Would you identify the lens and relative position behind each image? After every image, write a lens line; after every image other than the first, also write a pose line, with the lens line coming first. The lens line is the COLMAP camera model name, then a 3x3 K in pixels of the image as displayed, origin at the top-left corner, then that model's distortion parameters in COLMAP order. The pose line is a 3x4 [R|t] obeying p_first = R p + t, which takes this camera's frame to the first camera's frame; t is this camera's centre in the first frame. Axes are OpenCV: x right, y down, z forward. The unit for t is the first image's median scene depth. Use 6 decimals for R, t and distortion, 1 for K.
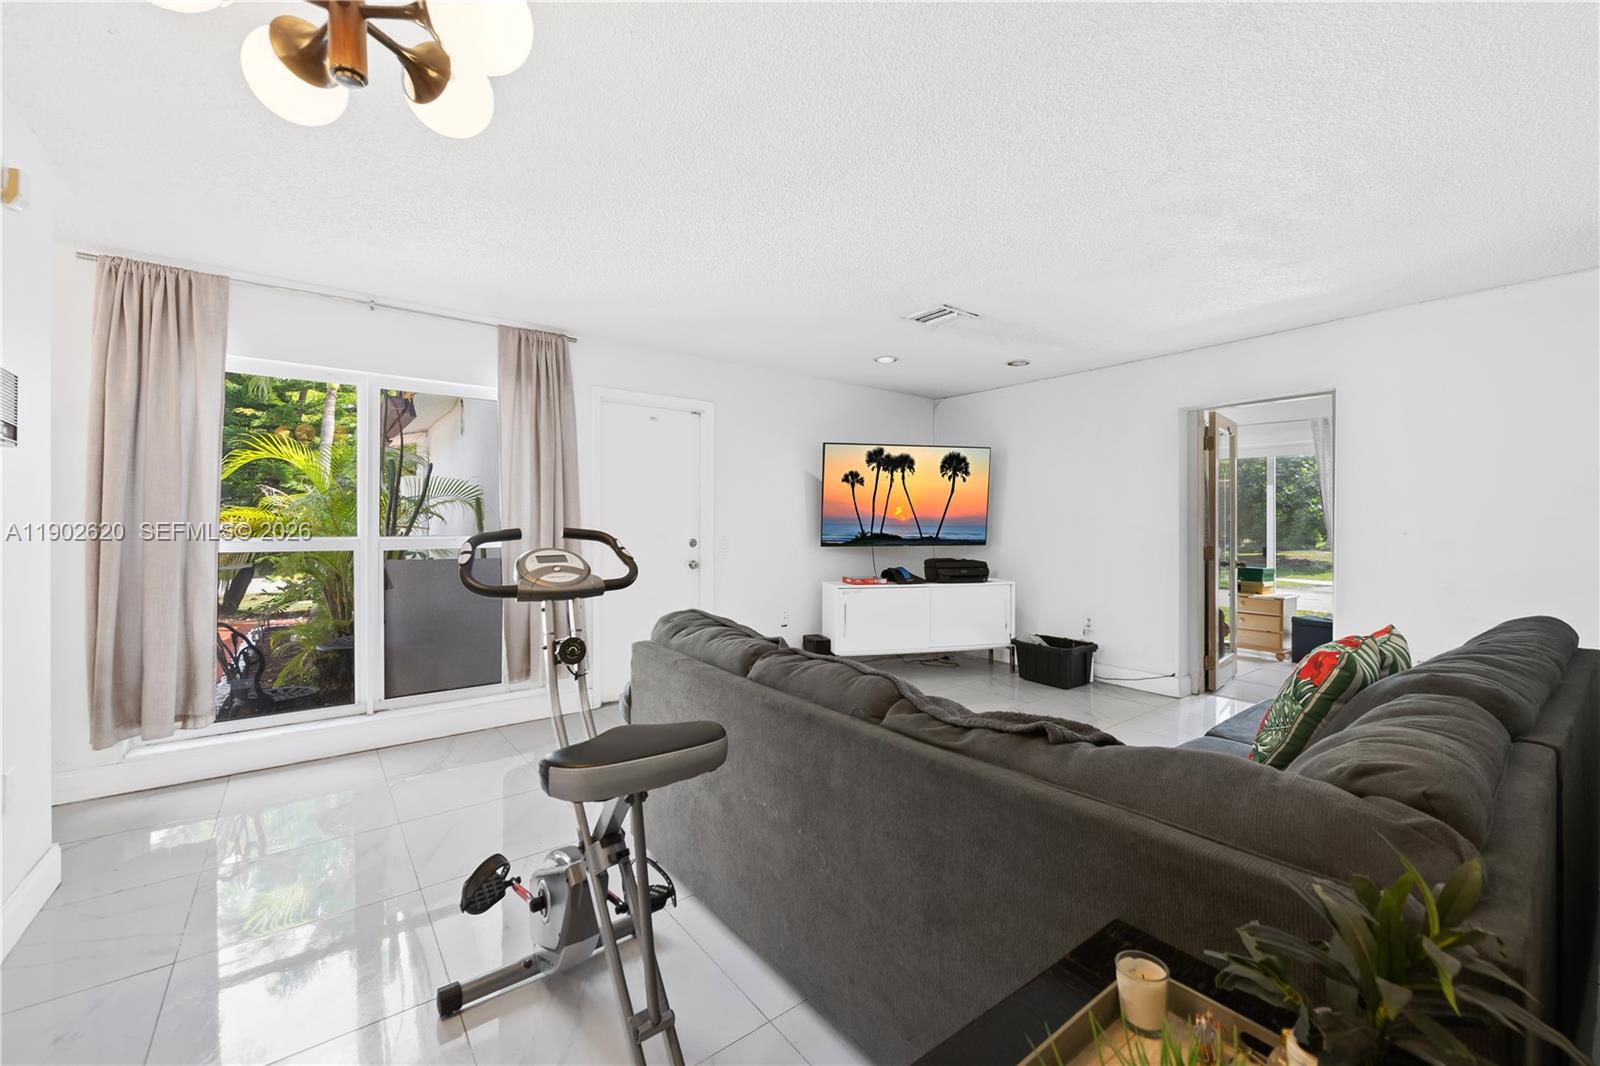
lens RADIAL K [[636.7, 0, 805.6], [0, 636.7, 516.1], [0, 0, 1]] dist [-0.001522, -0.002308]
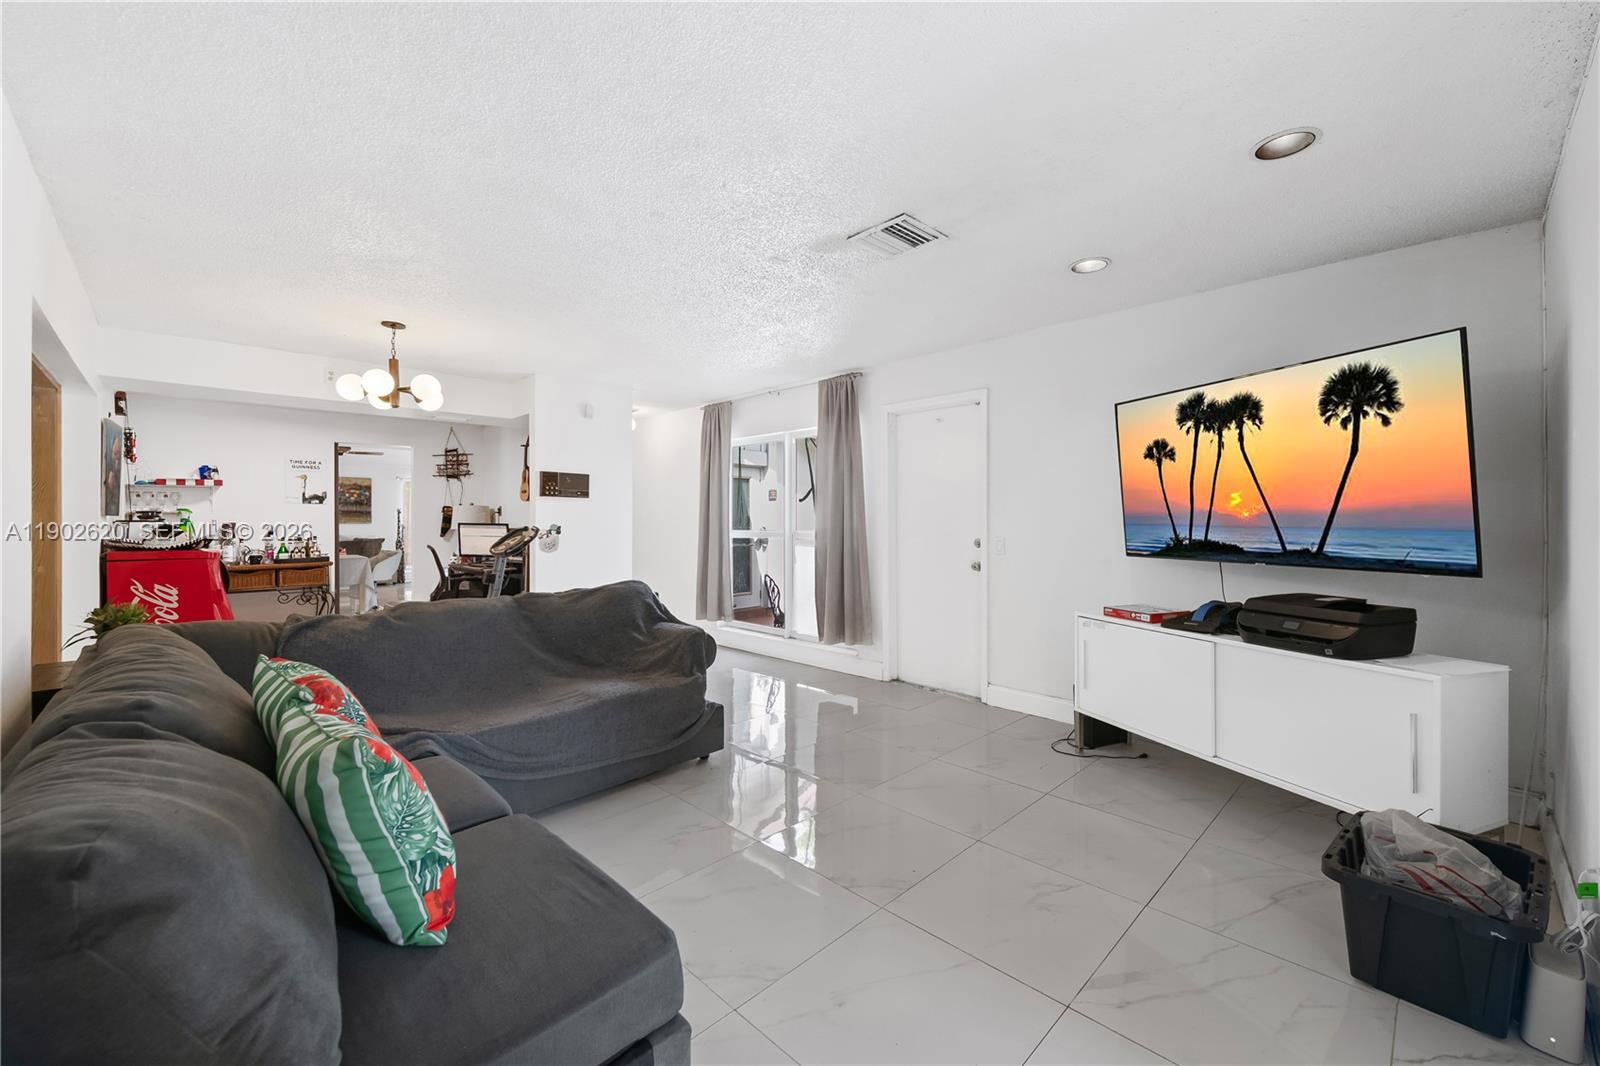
lens RADIAL K [[636.7, 0, 805.8], [0, 636.7, 518.5], [0, 0, 1]] dist [-0.001522, -0.002308]
pose [[0.113381, -0.010963, -0.993491, 0.650178], [-0.000110, 0.999939, -0.011047, 0.014020], [0.993552, 0.001362, 0.113372, 0.574303]]
